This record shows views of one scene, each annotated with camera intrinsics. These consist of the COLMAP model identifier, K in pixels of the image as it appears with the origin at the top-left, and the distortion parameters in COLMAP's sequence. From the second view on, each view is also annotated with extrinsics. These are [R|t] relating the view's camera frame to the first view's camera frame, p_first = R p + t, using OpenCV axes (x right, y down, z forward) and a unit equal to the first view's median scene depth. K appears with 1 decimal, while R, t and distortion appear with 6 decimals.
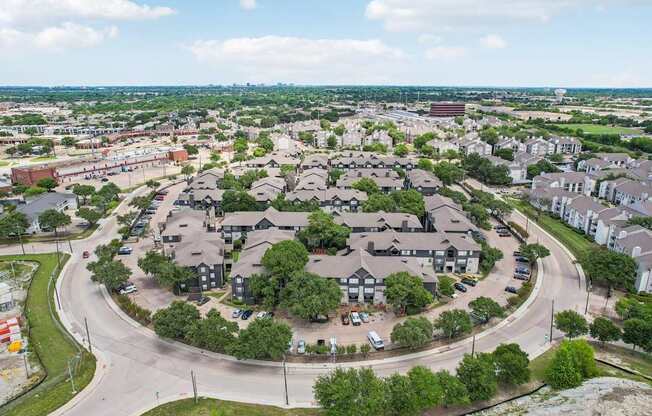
lens RADIAL K [[346.6, 0, 320.2], [0, 346.6, 212.3], [0, 0, 1]] dist [-0.025251, 0.000630]
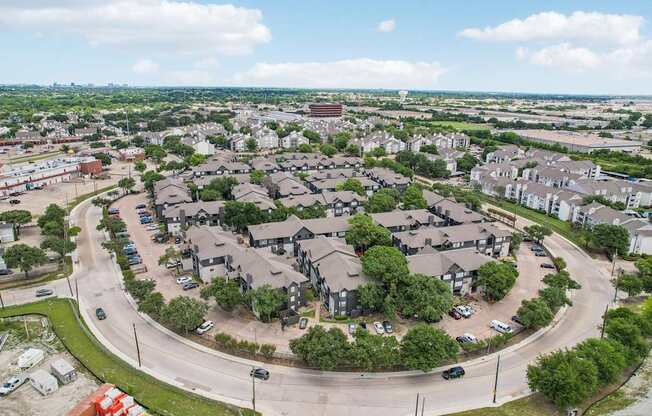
lens RADIAL K [[346.6, 0, 320.2], [0, 346.6, 212.3], [0, 0, 1]] dist [-0.025251, 0.000630]
pose [[0.953918, -0.090129, 0.286211, -0.360995], [0.091181, 0.995787, 0.009679, -0.027001], [-0.285878, 0.016864, 0.958118, 0.071761]]
